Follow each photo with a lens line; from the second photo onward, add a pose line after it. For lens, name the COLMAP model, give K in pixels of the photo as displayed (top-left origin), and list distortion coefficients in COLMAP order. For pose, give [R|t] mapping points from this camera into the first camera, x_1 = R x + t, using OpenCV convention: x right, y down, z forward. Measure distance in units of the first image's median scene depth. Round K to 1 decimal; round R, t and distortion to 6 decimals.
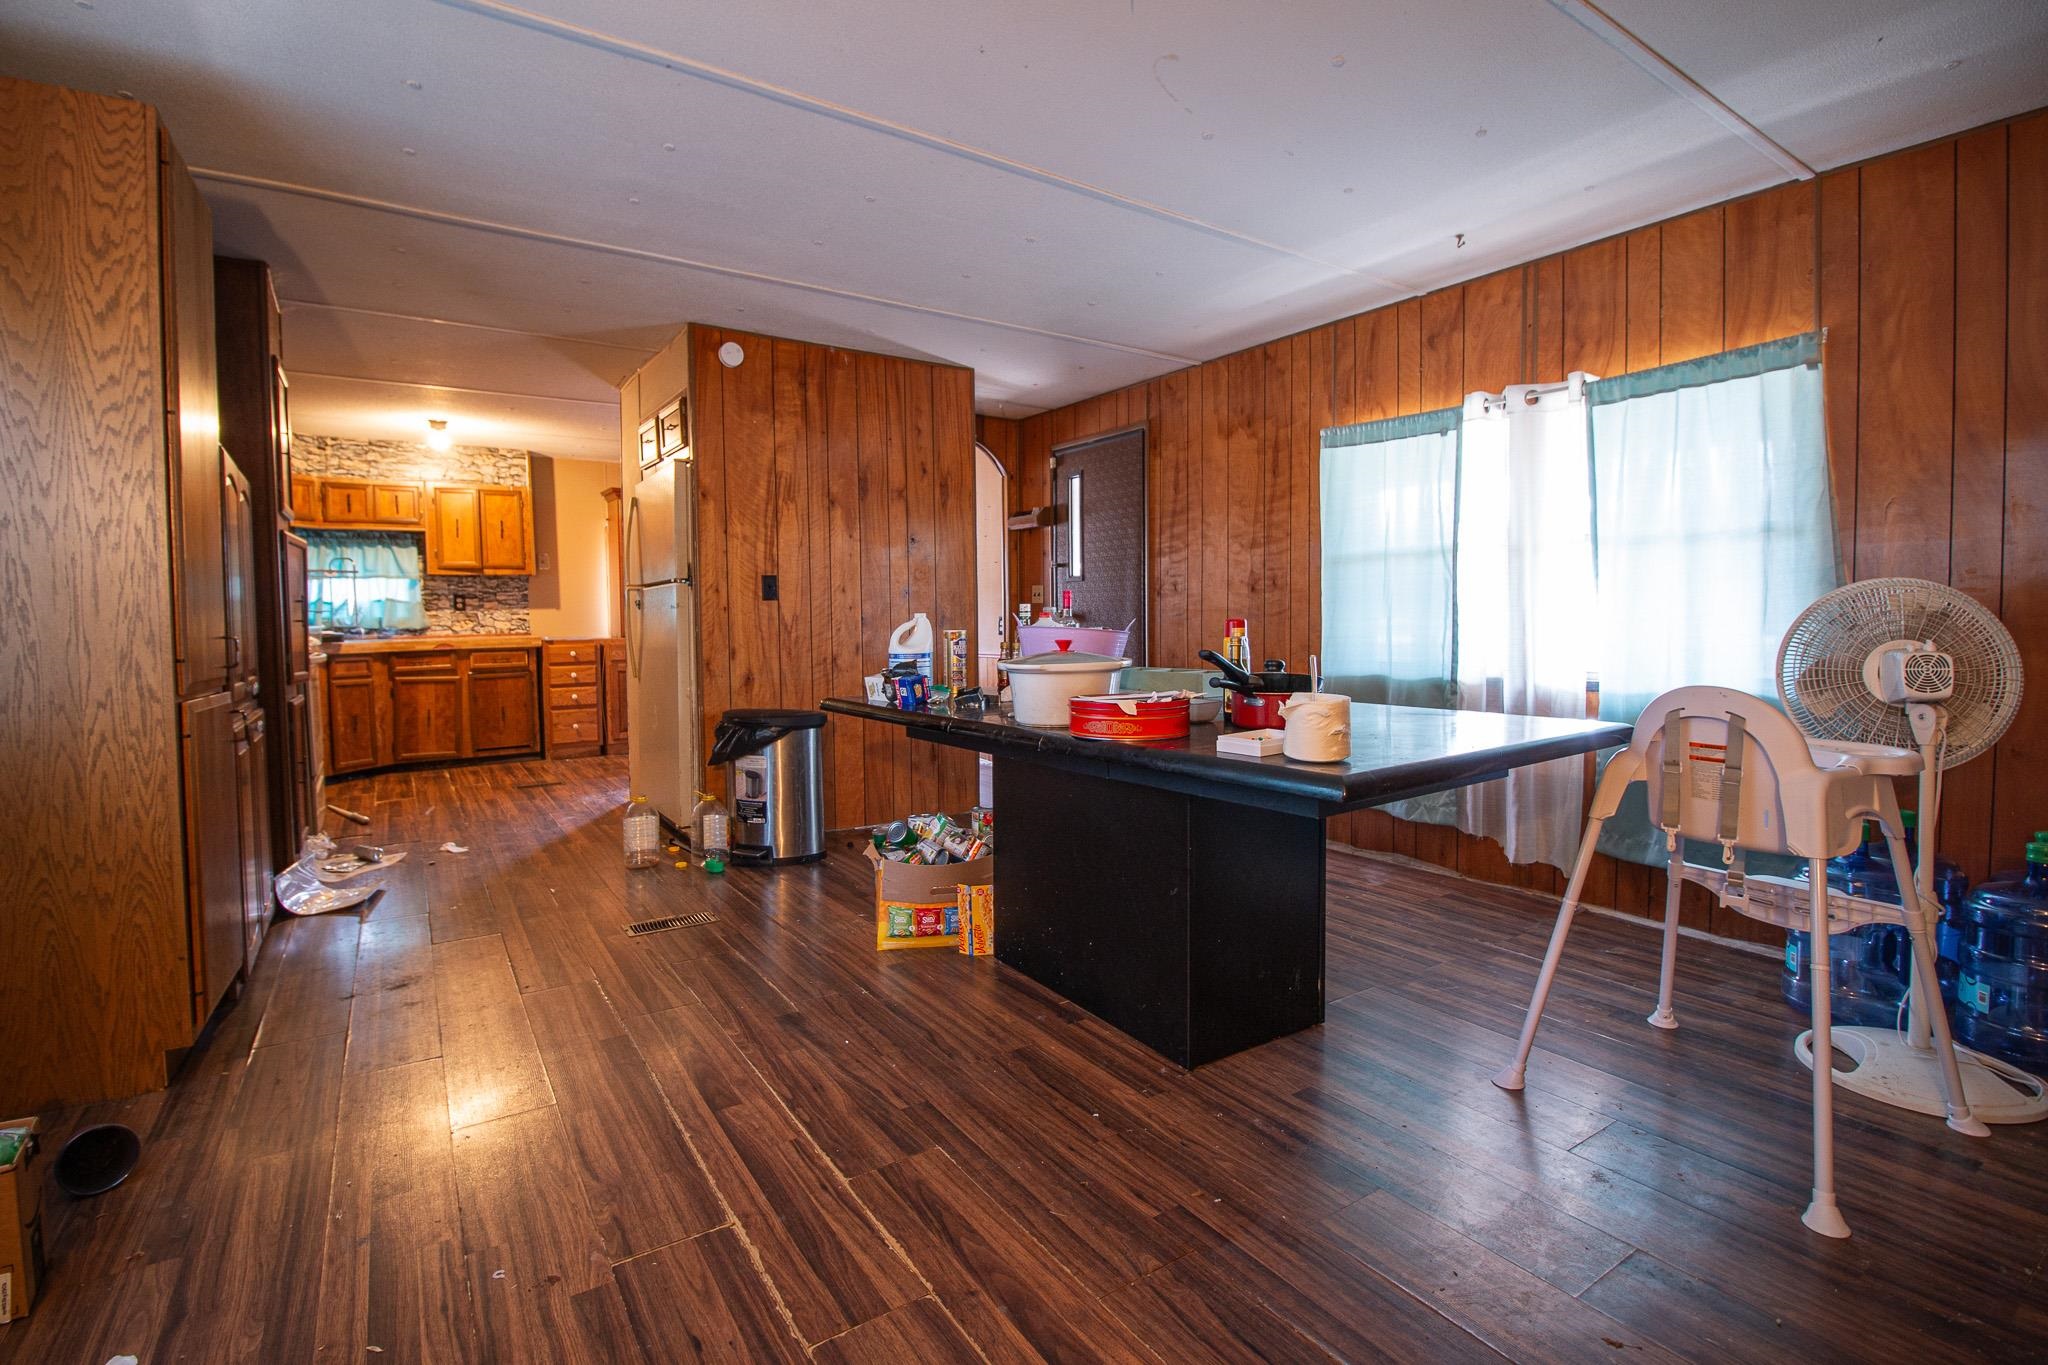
lens RADIAL K [[940.9, 0, 1013.9], [0, 940.9, 660.5], [0, 0, 1]] dist [0.000951, -0.013995]
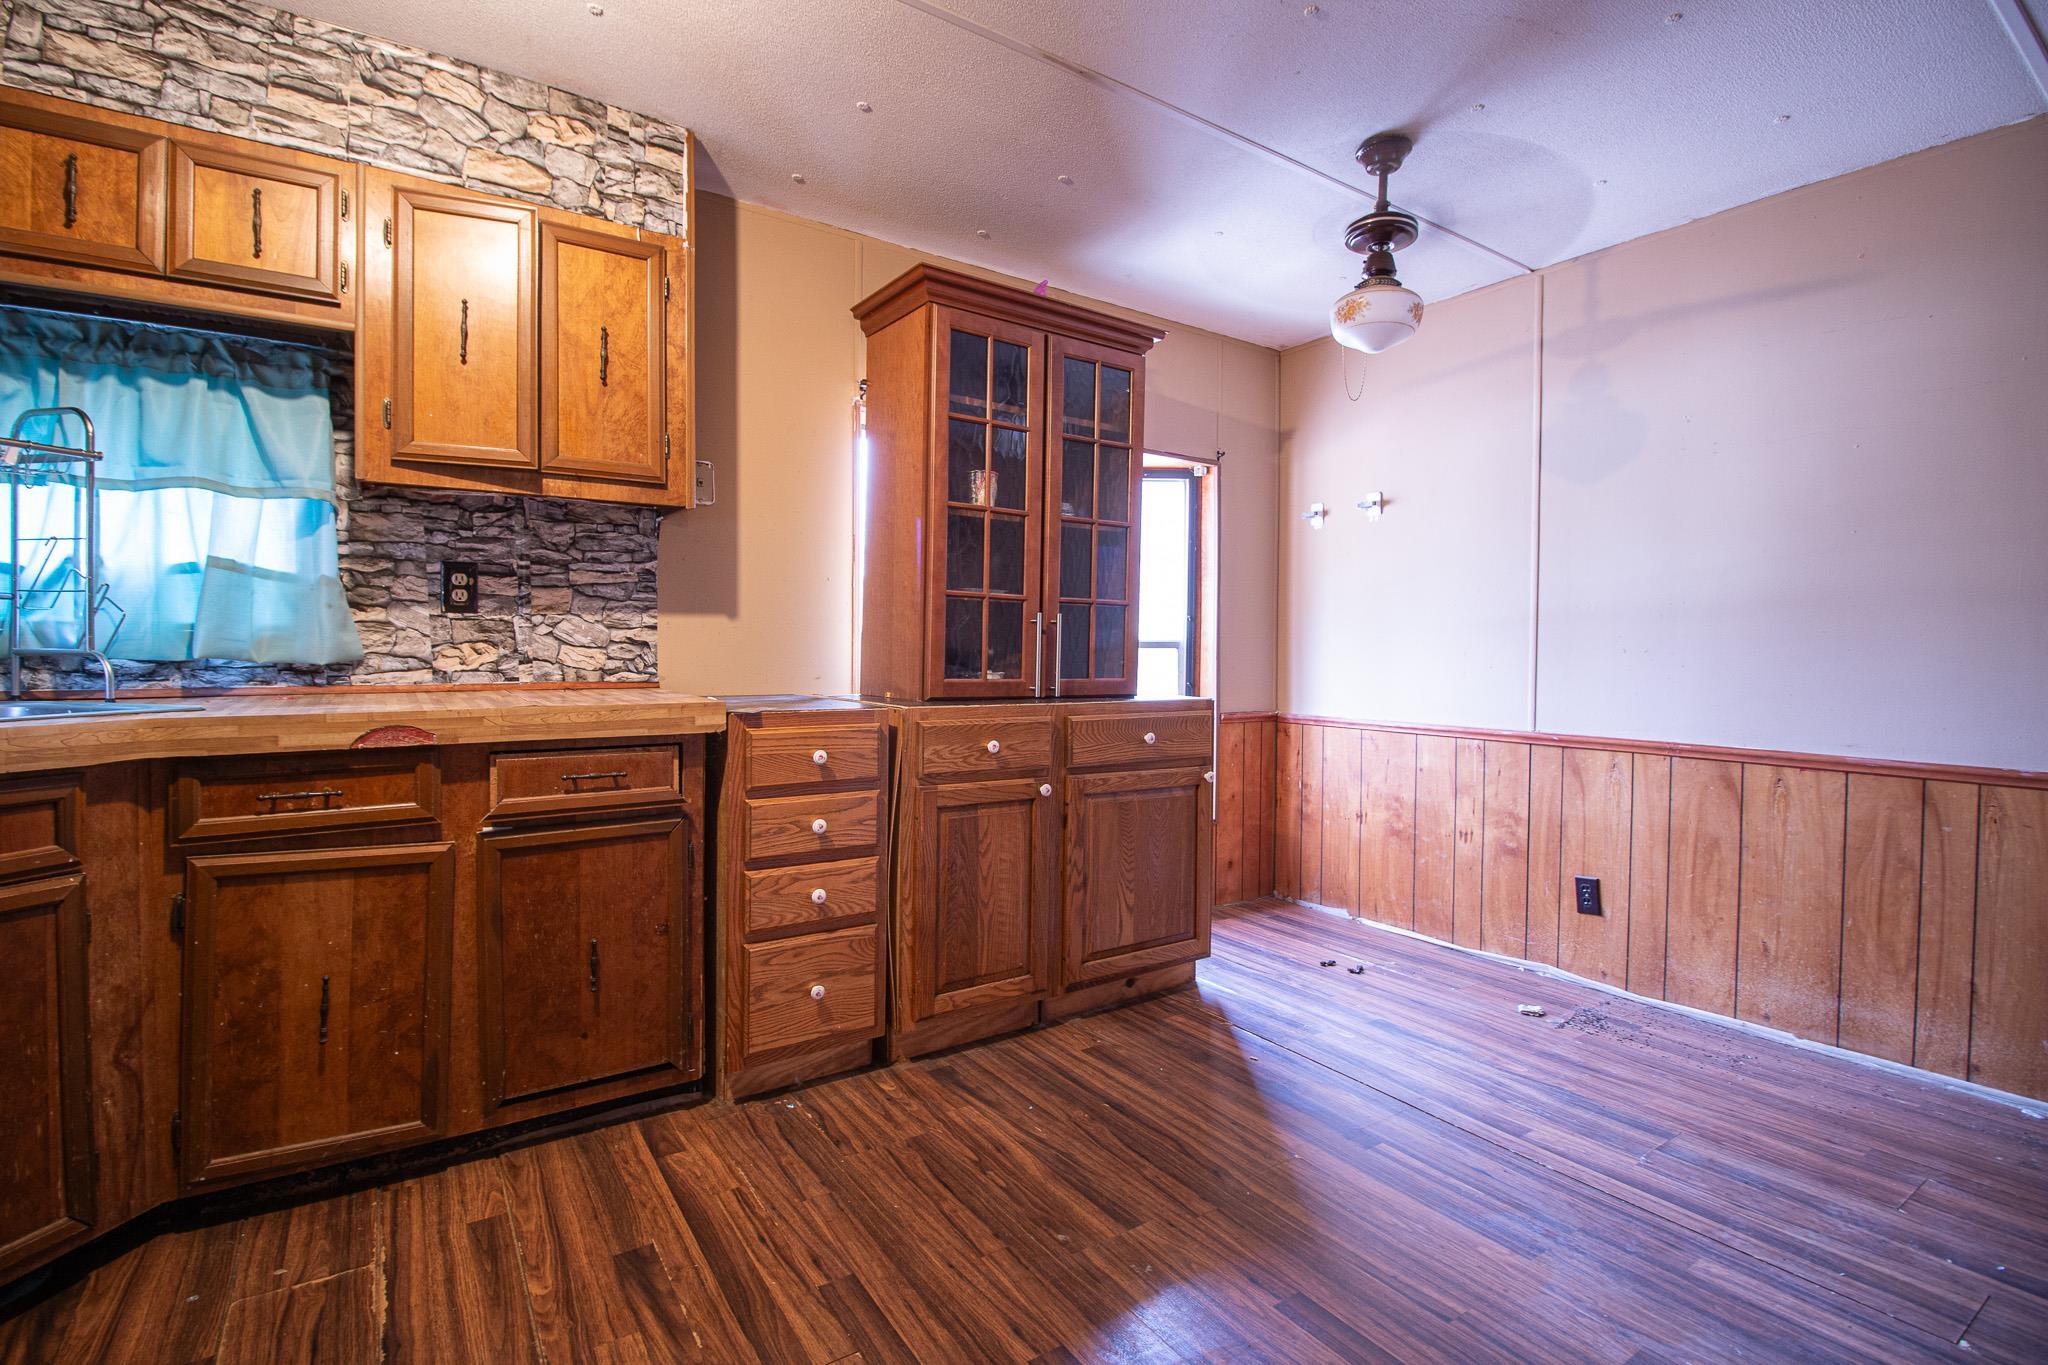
lens RADIAL K [[940.9, 0, 1013.9], [0, 940.9, 660.5], [0, 0, 1]] dist [0.000951, -0.013995]
pose [[0.999720, 0.023667, 0.000349, -0.415281], [-0.023636, 0.998971, -0.038719, -0.029114], [-0.001265, 0.038700, 0.999250, 0.705499]]
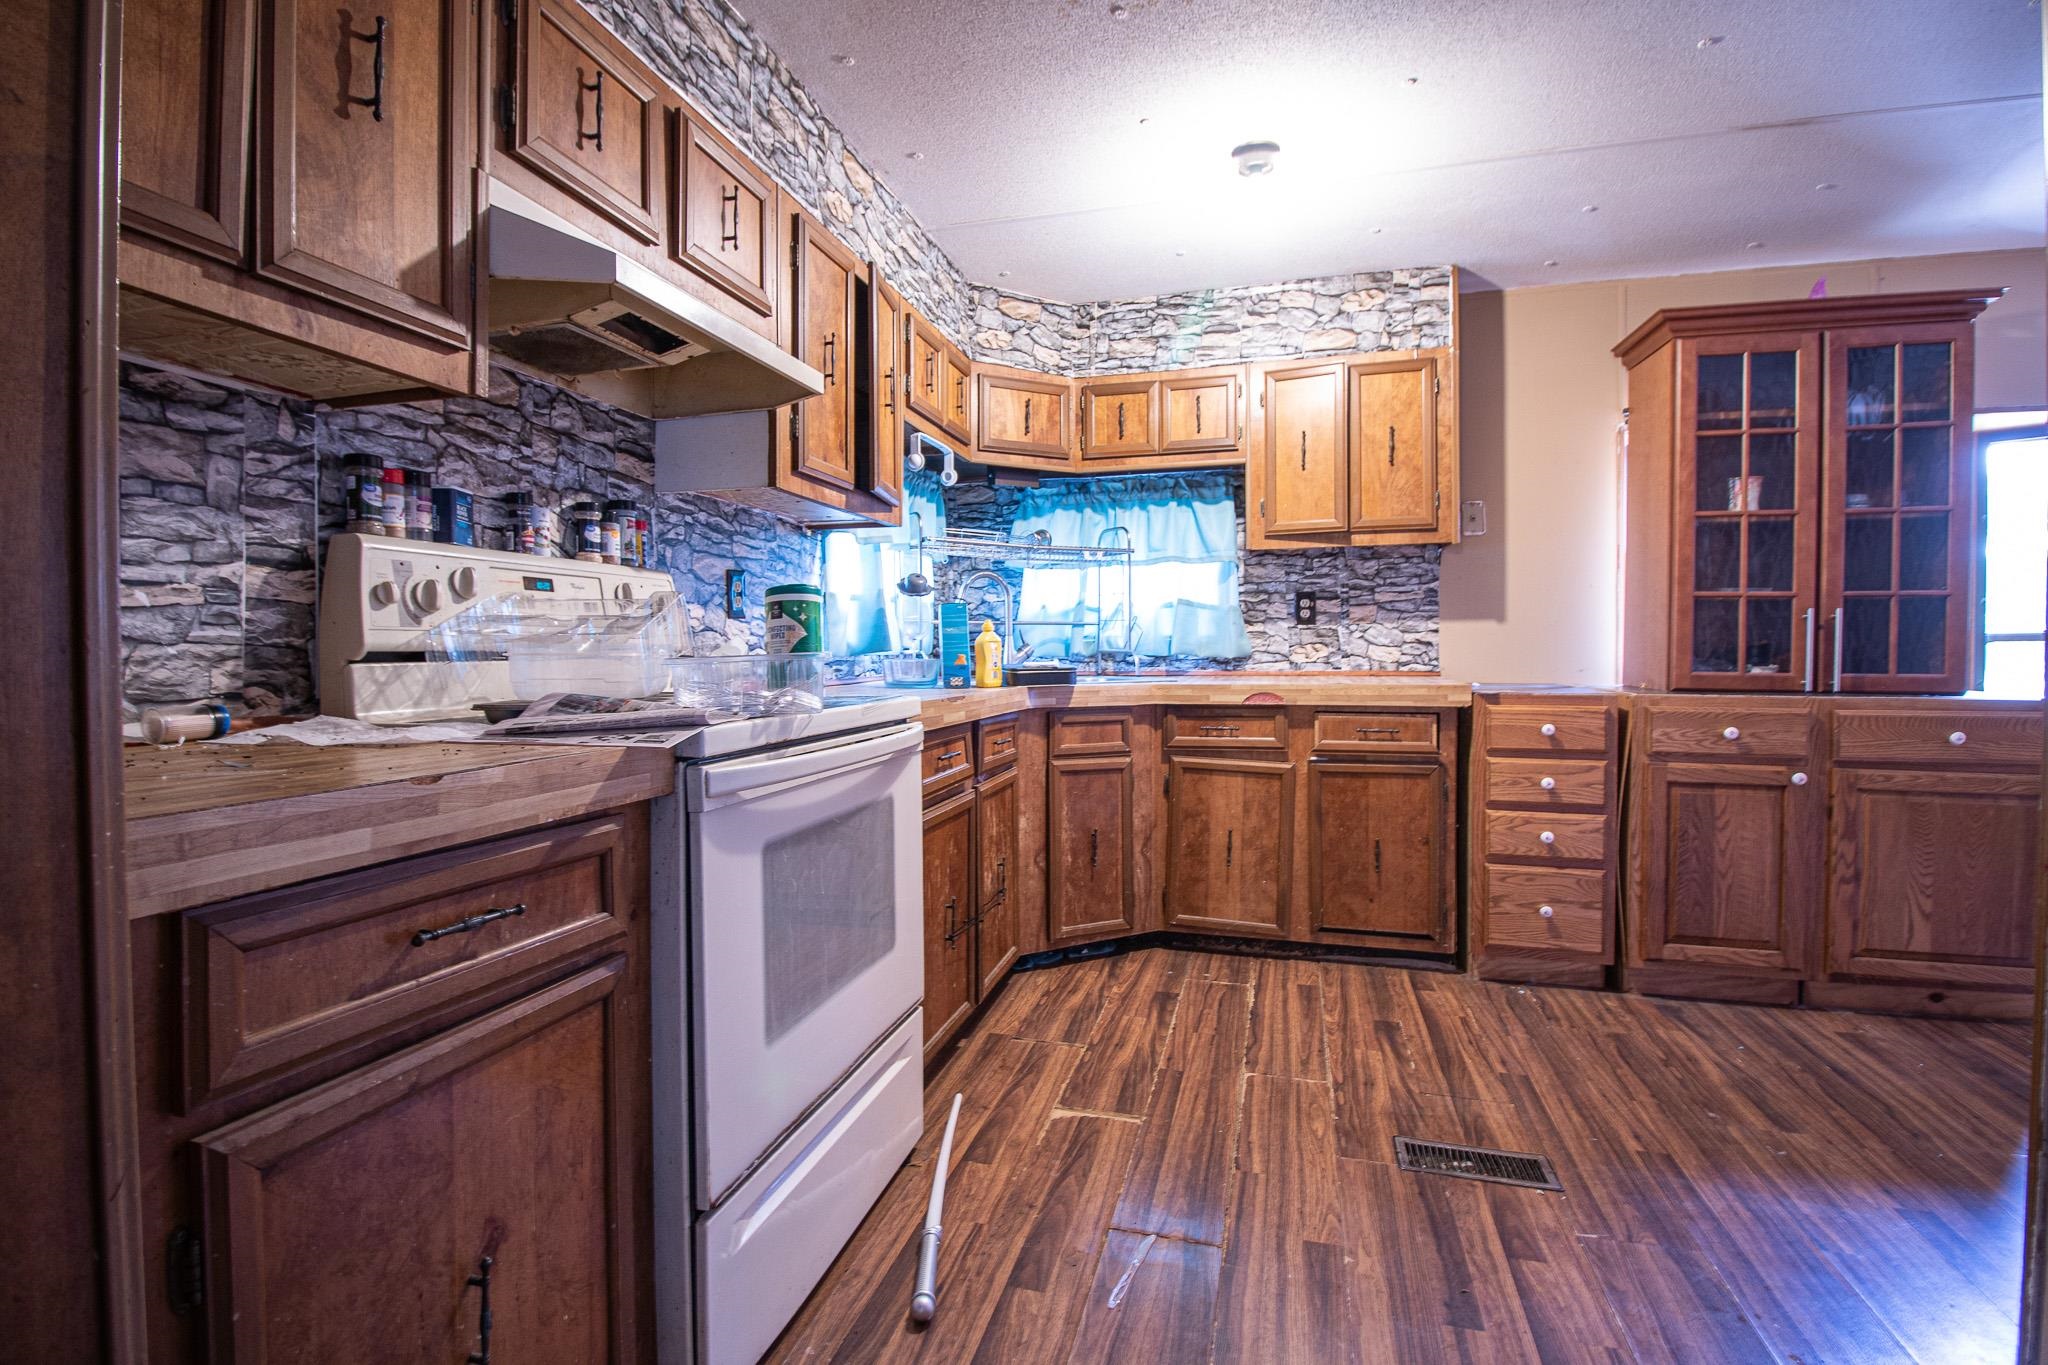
lens RADIAL K [[940.9, 0, 1013.9], [0, 940.9, 660.5], [0, 0, 1]] dist [0.000951, -0.013995]
pose [[0.645299, 0.025890, -0.763491, -0.318524], [-0.046035, 0.998927, -0.005034, -0.024689], [0.762542, 0.038396, 0.645799, 0.581218]]
